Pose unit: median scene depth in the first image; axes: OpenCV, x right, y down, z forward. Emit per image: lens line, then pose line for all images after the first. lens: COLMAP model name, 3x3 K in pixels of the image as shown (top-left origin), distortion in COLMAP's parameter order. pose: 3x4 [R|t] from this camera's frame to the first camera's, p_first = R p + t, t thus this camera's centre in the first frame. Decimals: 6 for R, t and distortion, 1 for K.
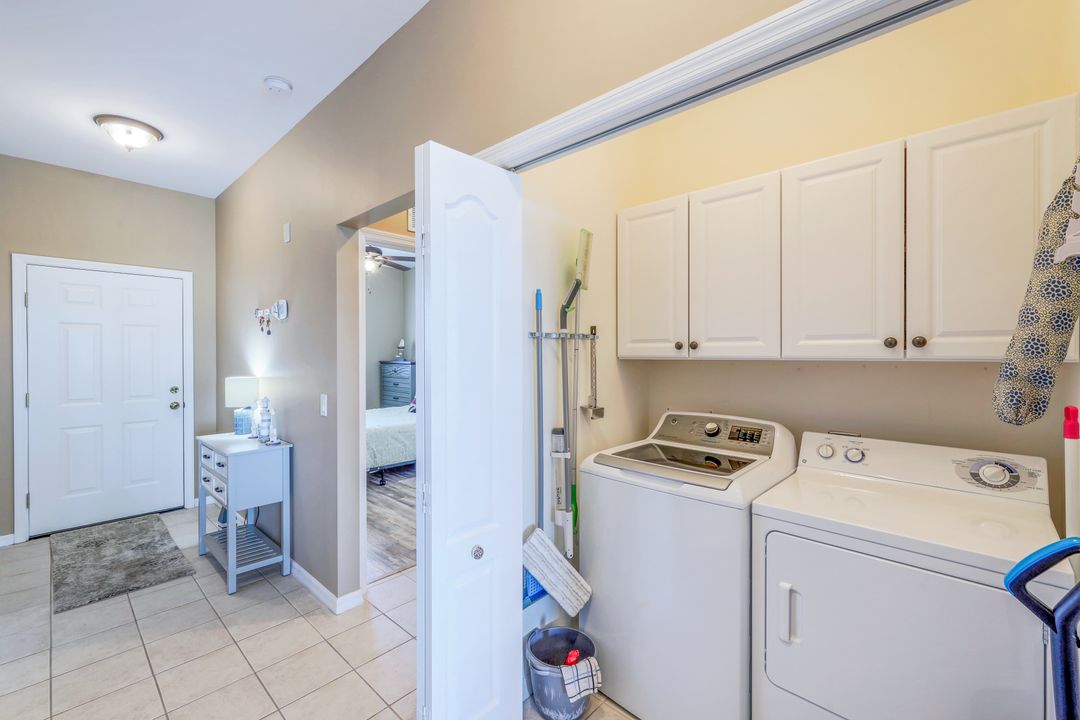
lens RADIAL K [[441.2, 0, 540.6], [0, 441.2, 349.1], [0, 0, 1]] dist [-0.001148, -0.000087]
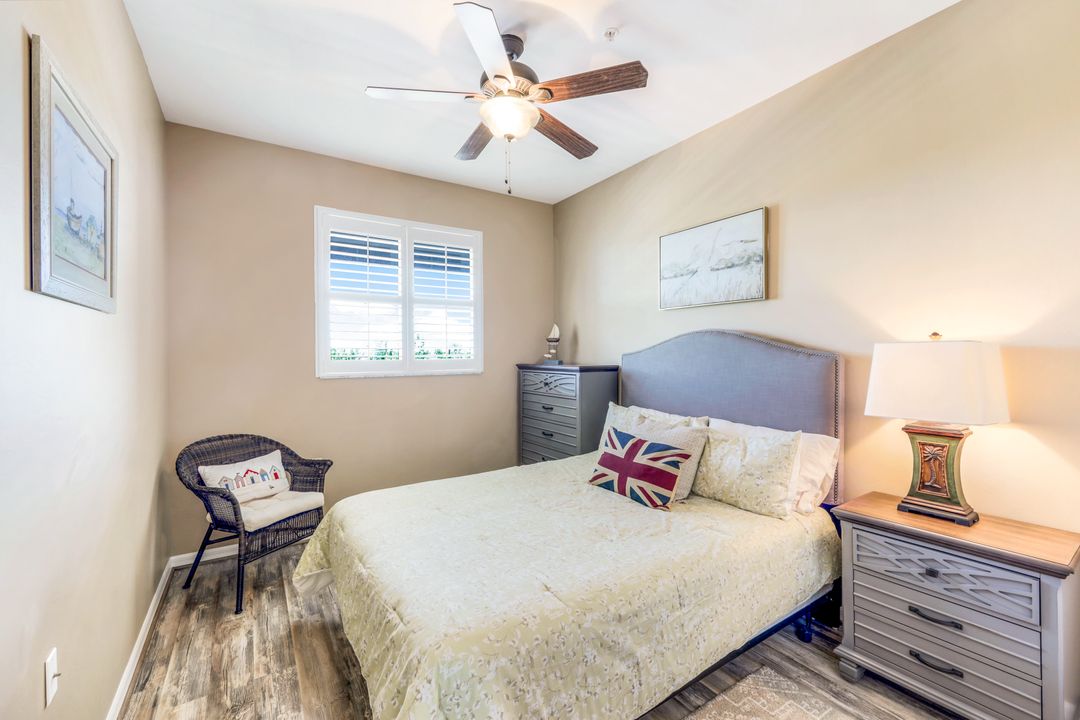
lens RADIAL K [[441.2, 0, 540.6], [0, 441.2, 349.1], [0, 0, 1]] dist [-0.001148, -0.000087]
pose [[0.968116, -0.000785, -0.250501, -0.198294], [0.000302, 0.999998, -0.001964, 0.009338], [0.250502, 0.001825, 0.968114, 0.473019]]
